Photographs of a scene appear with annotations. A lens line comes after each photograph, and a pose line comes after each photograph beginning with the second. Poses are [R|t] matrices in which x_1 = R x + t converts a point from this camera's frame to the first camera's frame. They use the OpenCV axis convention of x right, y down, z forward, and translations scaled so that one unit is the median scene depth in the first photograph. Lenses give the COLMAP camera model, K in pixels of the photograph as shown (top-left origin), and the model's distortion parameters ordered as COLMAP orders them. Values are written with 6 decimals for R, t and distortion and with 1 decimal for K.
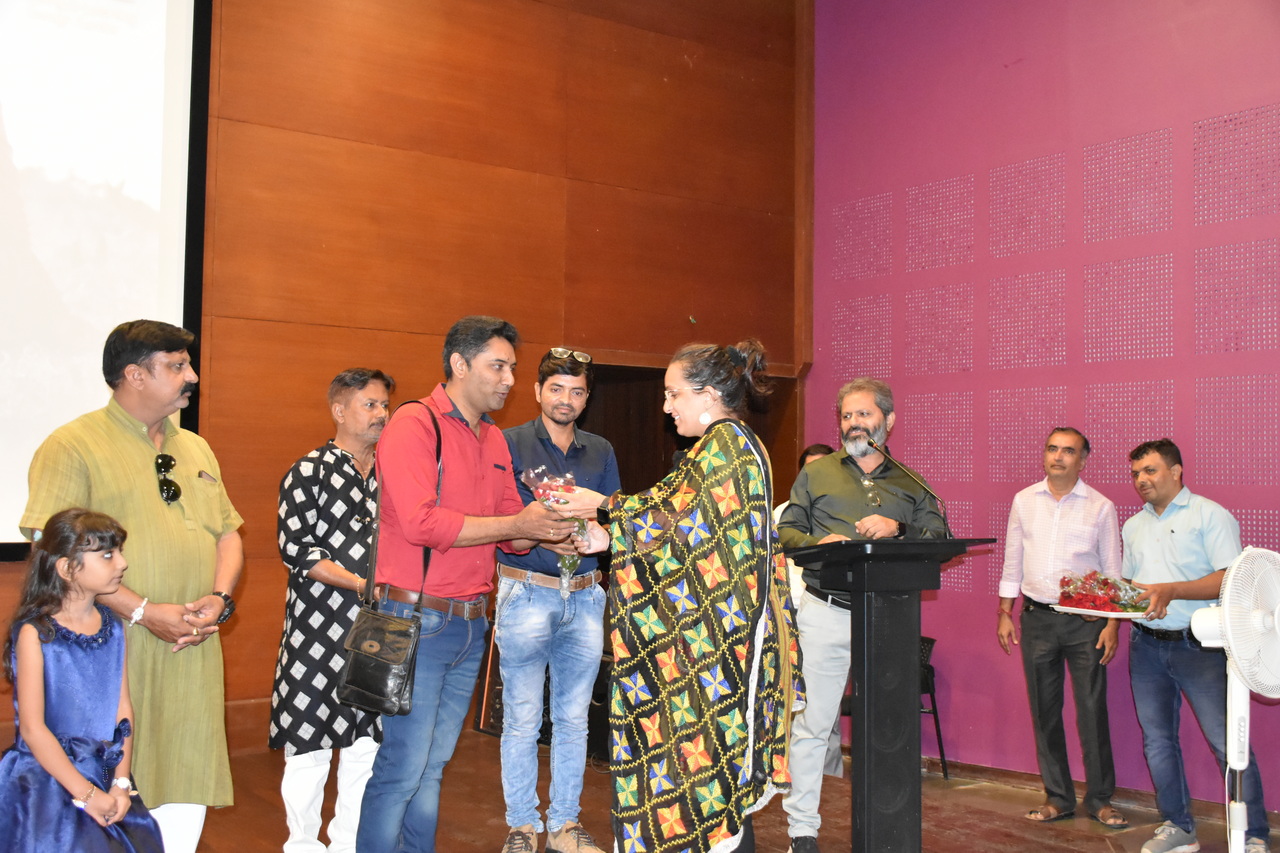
lens RADIAL K [[1357.2, 0, 640.0], [0, 1357.2, 426.5], [0, 0, 1]] dist [0.008751, 0.016979]
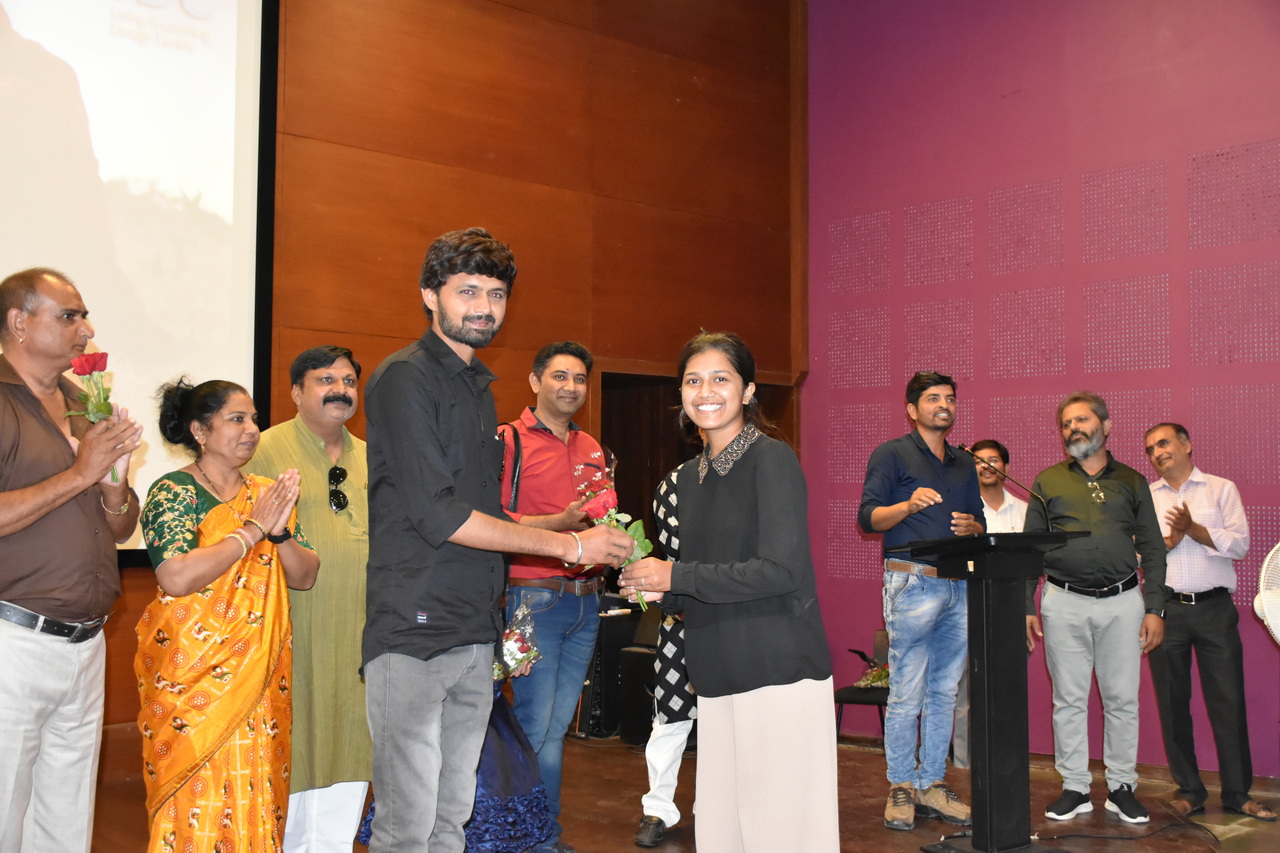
lens RADIAL K [[1366.8, 0, 635.0], [0, 1366.8, 446.4], [0, 0, 1]] dist [-0.007048, -0.012793]
pose [[0.993922, -0.006180, 0.109916, -0.143919], [0.004677, 0.999892, 0.013928, -0.004797], [-0.109991, -0.013329, 0.993843, -0.045232]]
